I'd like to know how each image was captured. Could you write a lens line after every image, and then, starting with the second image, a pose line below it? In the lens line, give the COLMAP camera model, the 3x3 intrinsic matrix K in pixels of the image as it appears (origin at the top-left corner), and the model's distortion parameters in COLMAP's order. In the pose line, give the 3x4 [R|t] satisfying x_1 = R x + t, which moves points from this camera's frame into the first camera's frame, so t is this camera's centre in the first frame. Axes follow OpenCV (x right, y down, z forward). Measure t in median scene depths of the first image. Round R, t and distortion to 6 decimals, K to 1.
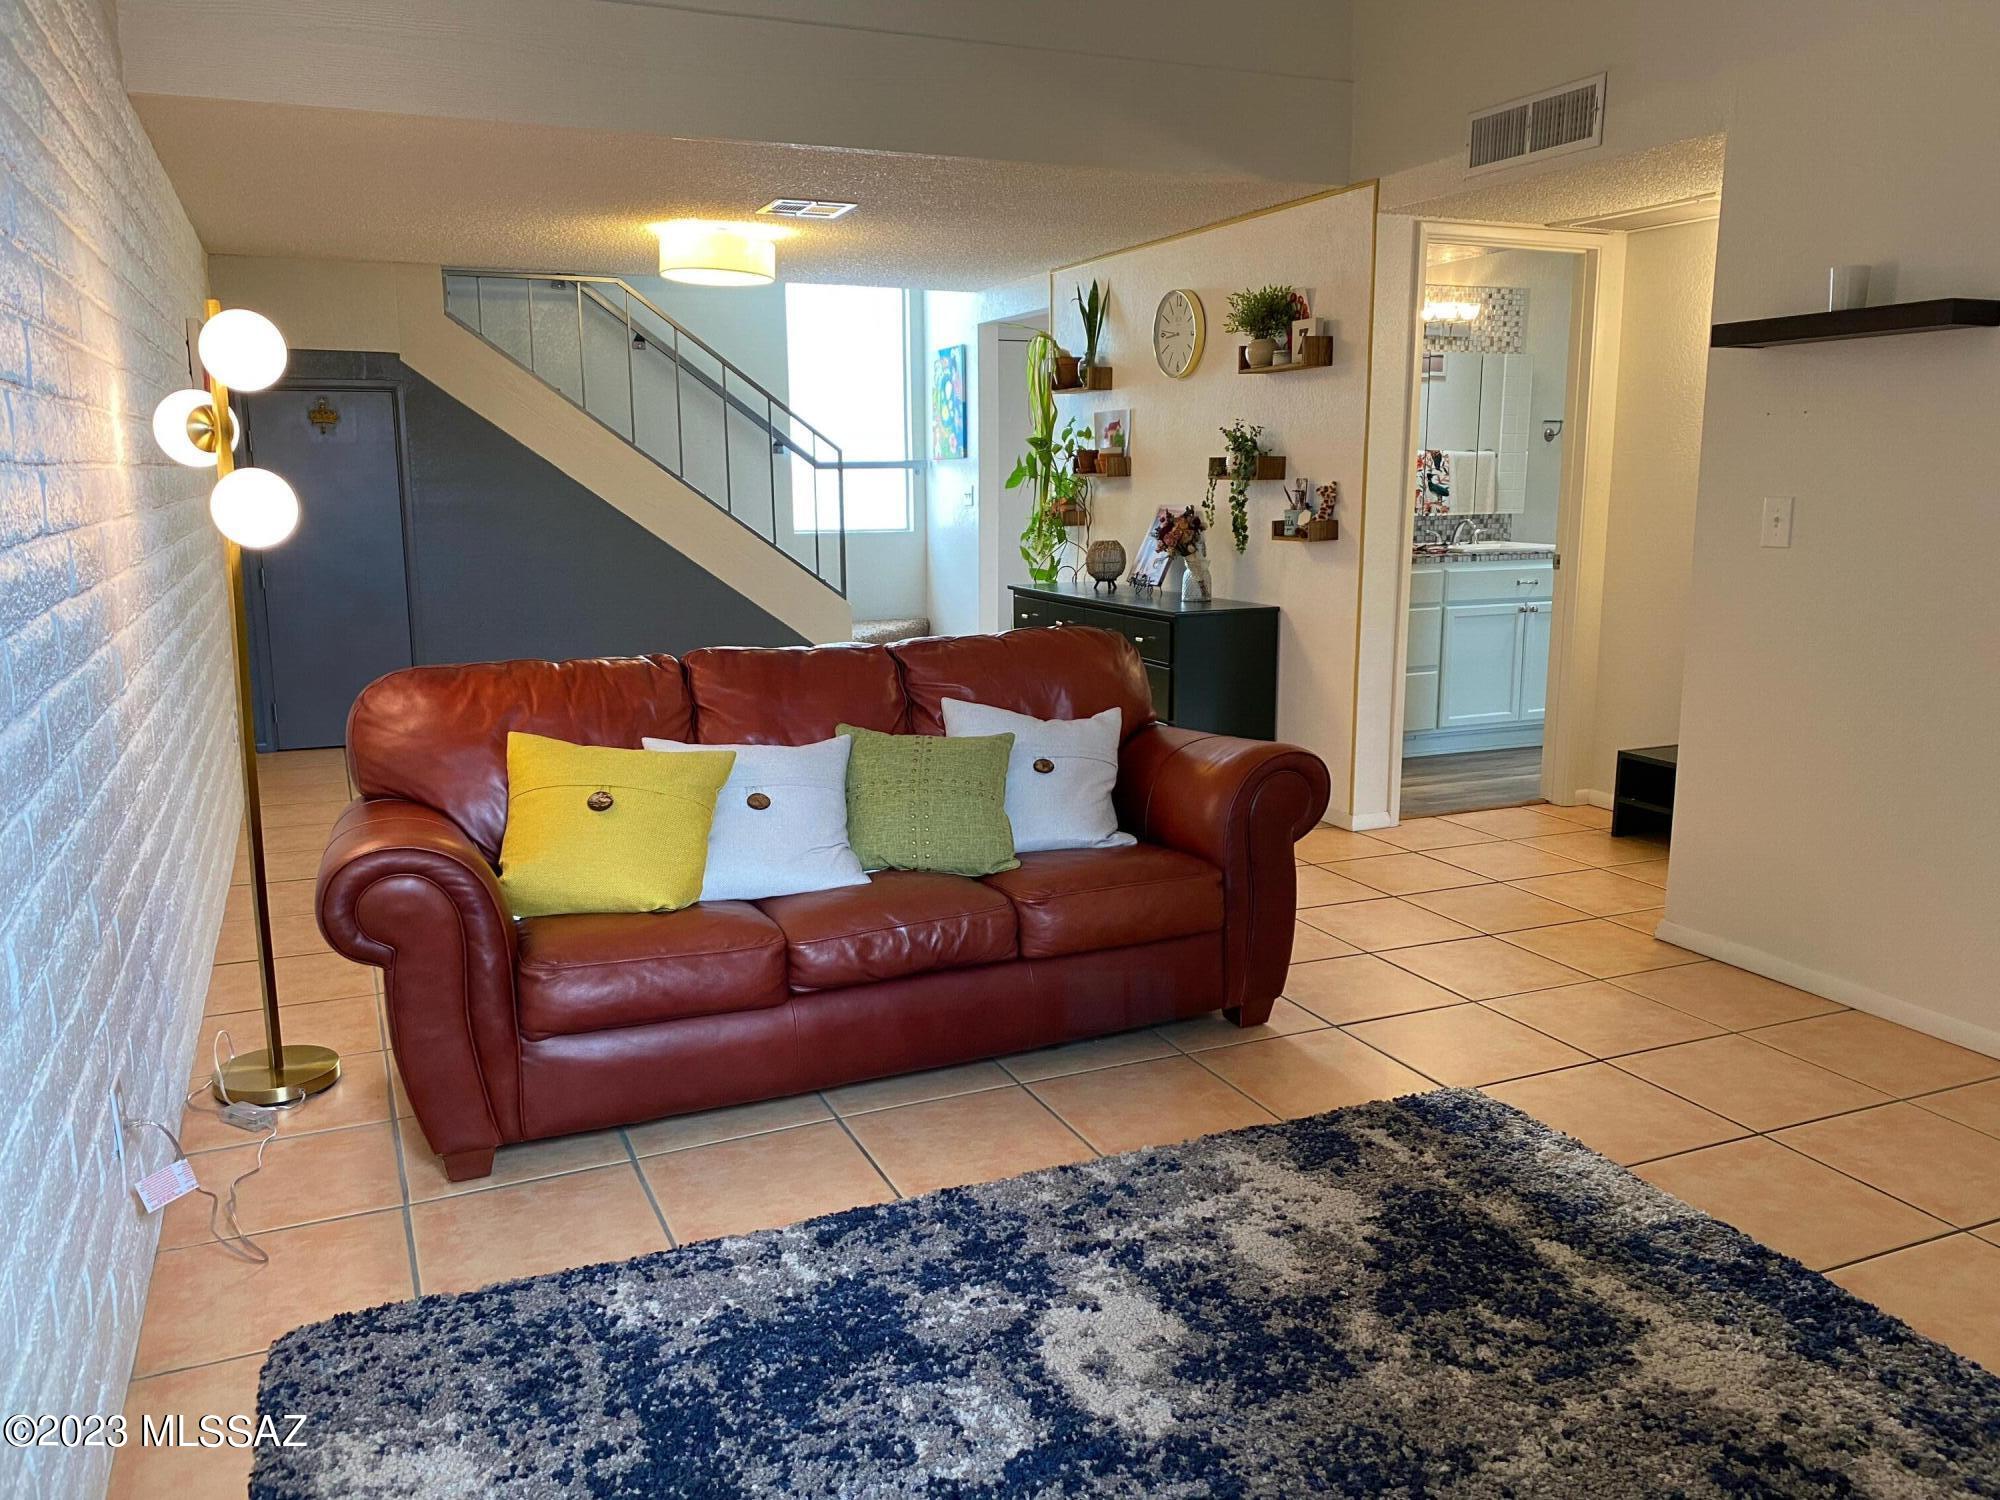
lens RADIAL K [[1542.6, 0, 1002.8], [0, 1542.6, 754.9], [0, 0, 1]] dist [-0.017393, -0.004698]
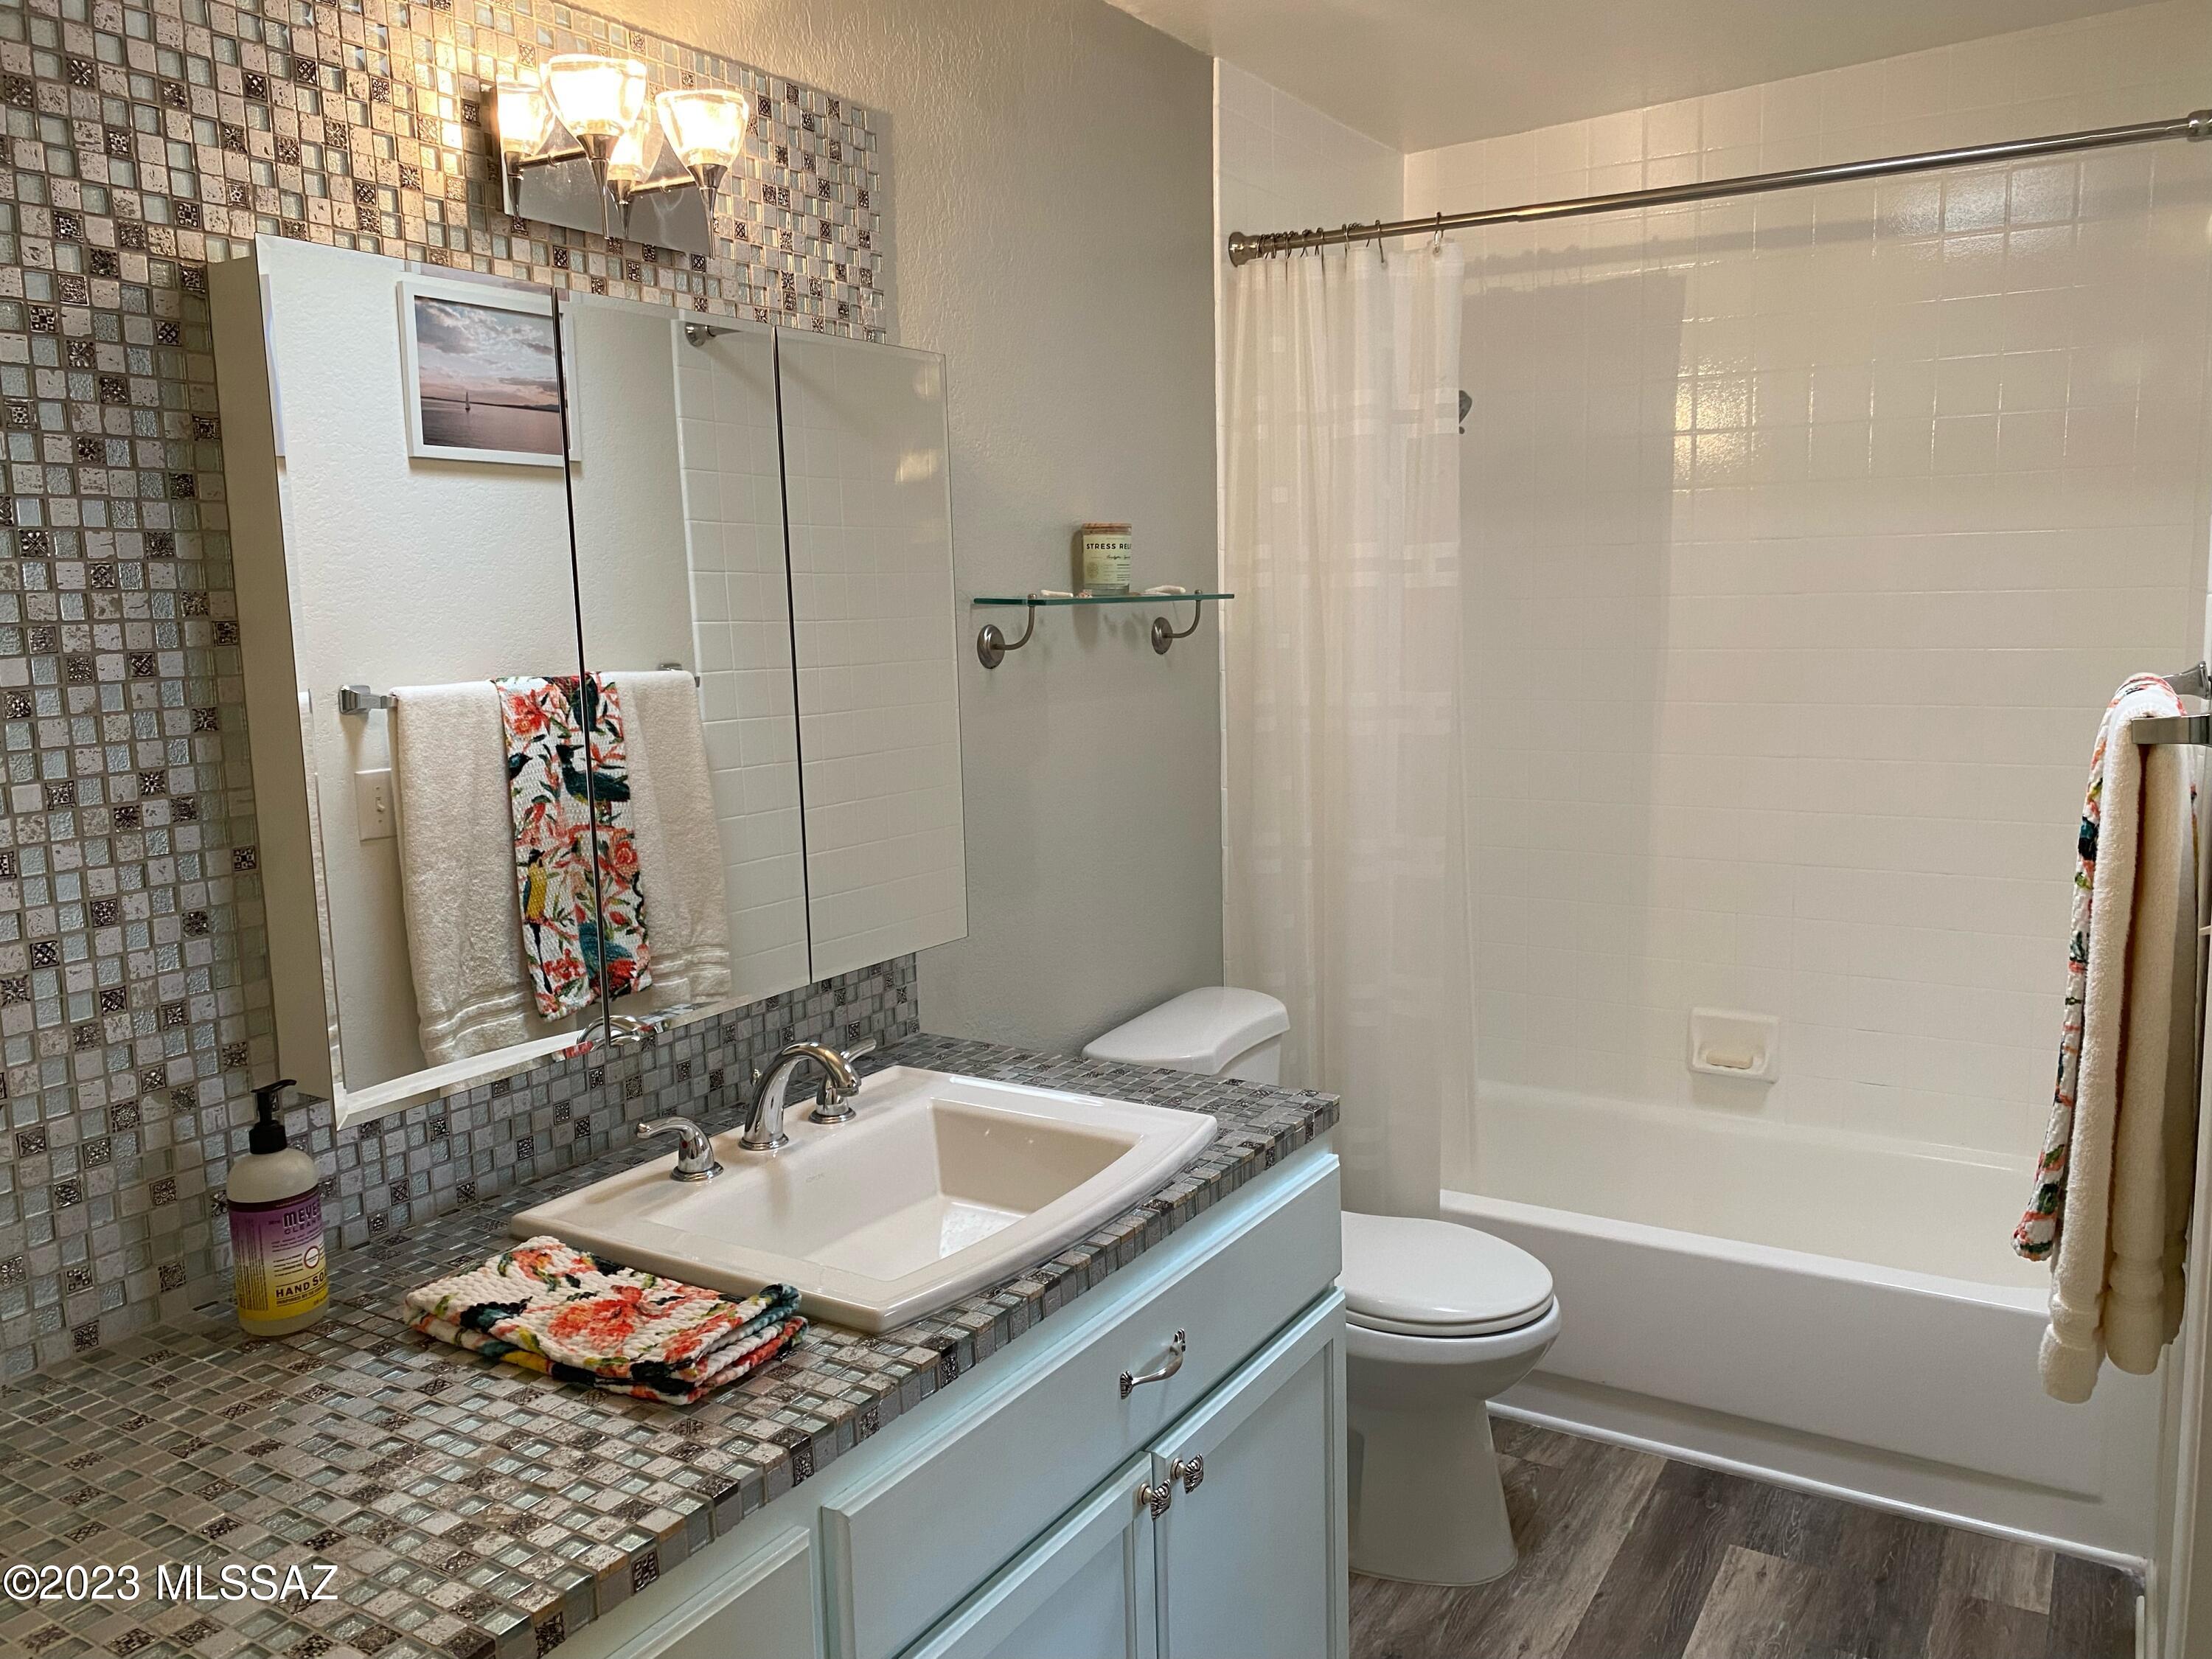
lens RADIAL K [[1706.1, 0, 1115.8], [0, 1706.1, 819.2], [0, 0, 1]] dist [-0.017393, -0.004698]
pose [[0.825511, -0.082824, 0.558276, 0.175521], [0.102656, 0.994708, -0.004223, -0.154753], [-0.554972, 0.060797, 0.829645, 0.652064]]
